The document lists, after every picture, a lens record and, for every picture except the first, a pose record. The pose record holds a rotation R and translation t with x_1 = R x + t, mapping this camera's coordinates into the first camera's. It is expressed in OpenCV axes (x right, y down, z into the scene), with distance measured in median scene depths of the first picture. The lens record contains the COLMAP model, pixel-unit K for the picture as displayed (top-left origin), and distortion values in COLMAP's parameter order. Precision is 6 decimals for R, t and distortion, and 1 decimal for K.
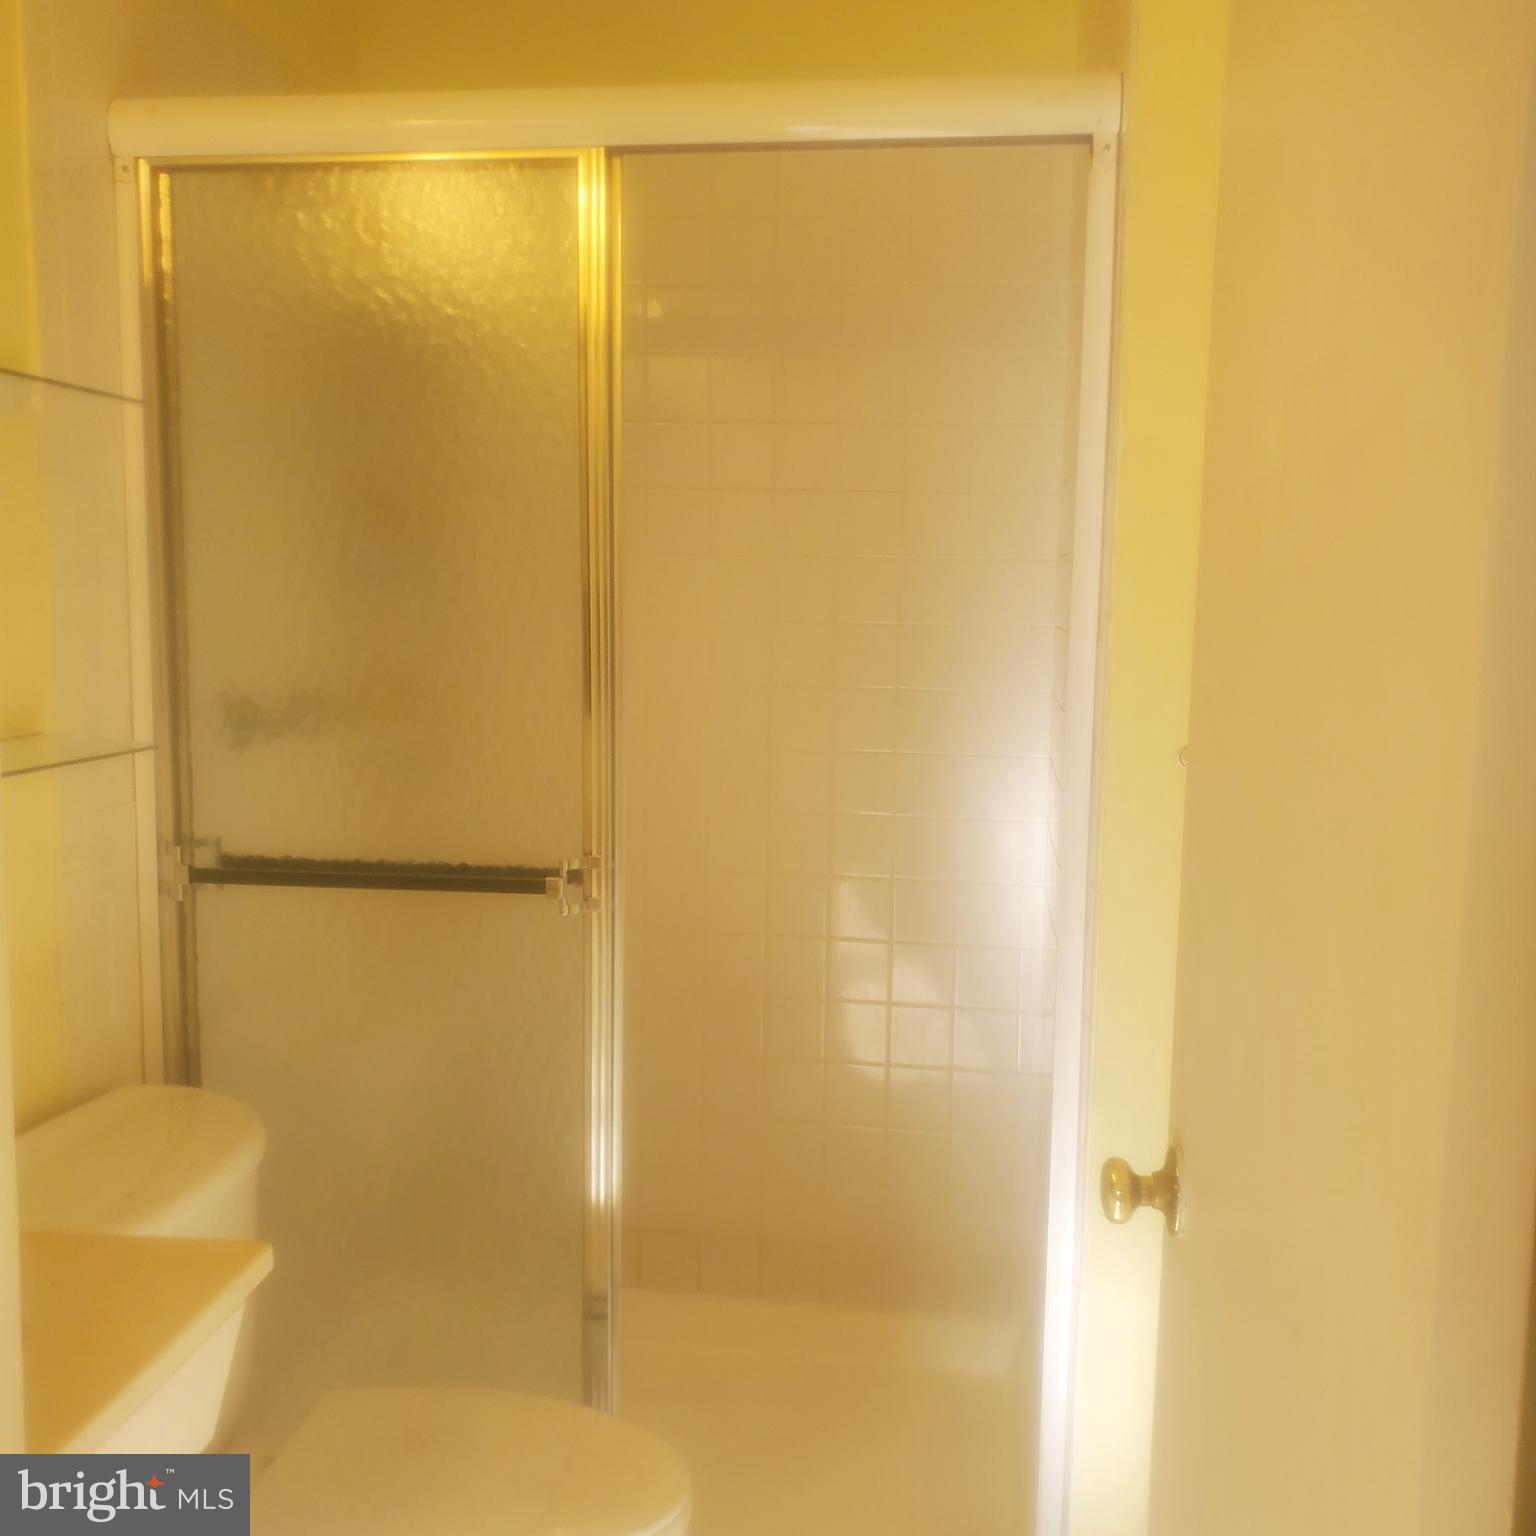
lens RADIAL K [[1575.8, 0, 780.6], [0, 1575.8, 791.5], [0, 0, 1]] dist [0.008326, -0.025887]
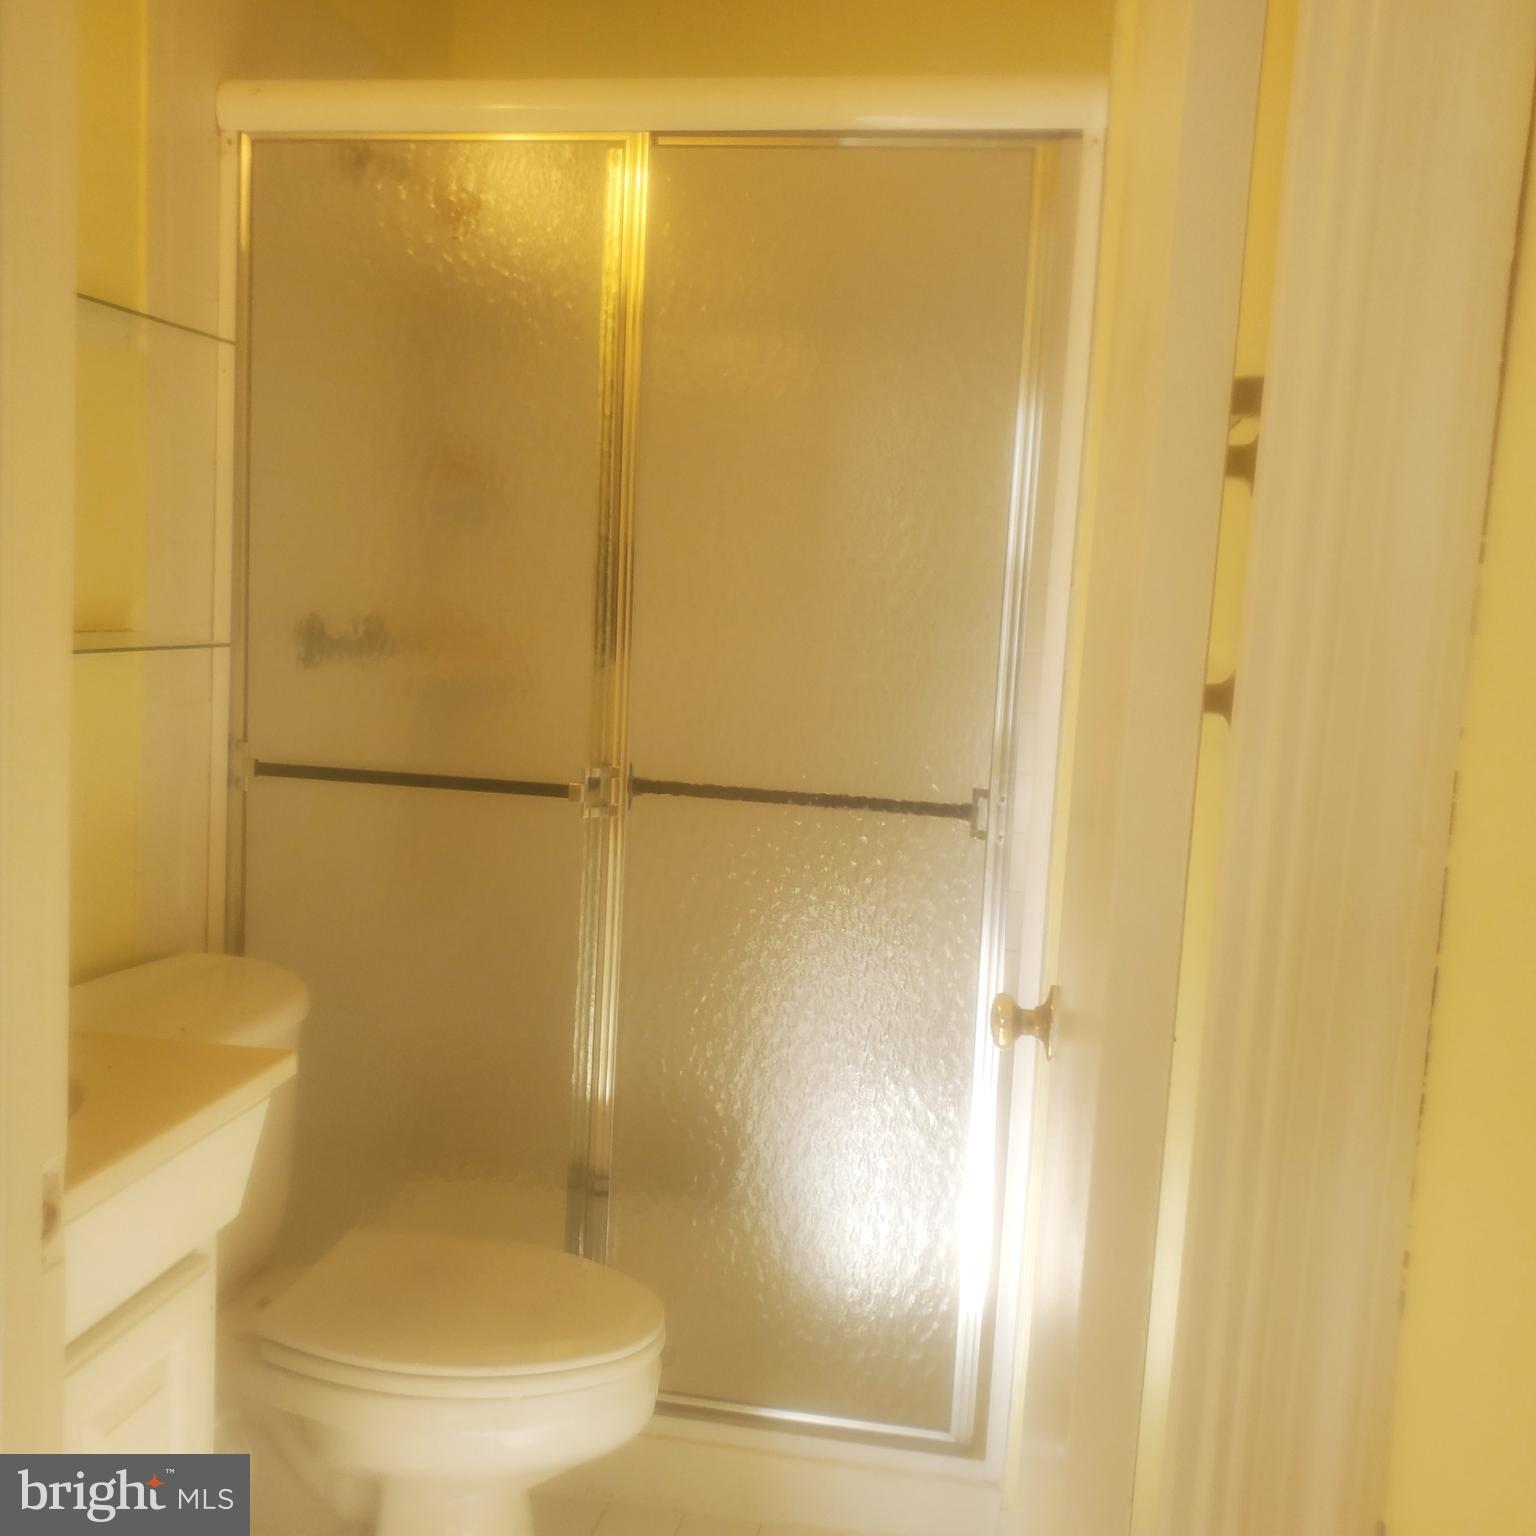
lens RADIAL K [[1683.1, 0, 811.2], [0, 1683.1, 781.7], [0, 0, 1]] dist [0.018238, -0.009975]
pose [[0.997424, 0.042476, -0.057807, 0.090383], [-0.043830, 0.998789, -0.022358, 0.072877], [0.056787, 0.024834, 0.998077, -0.176924]]
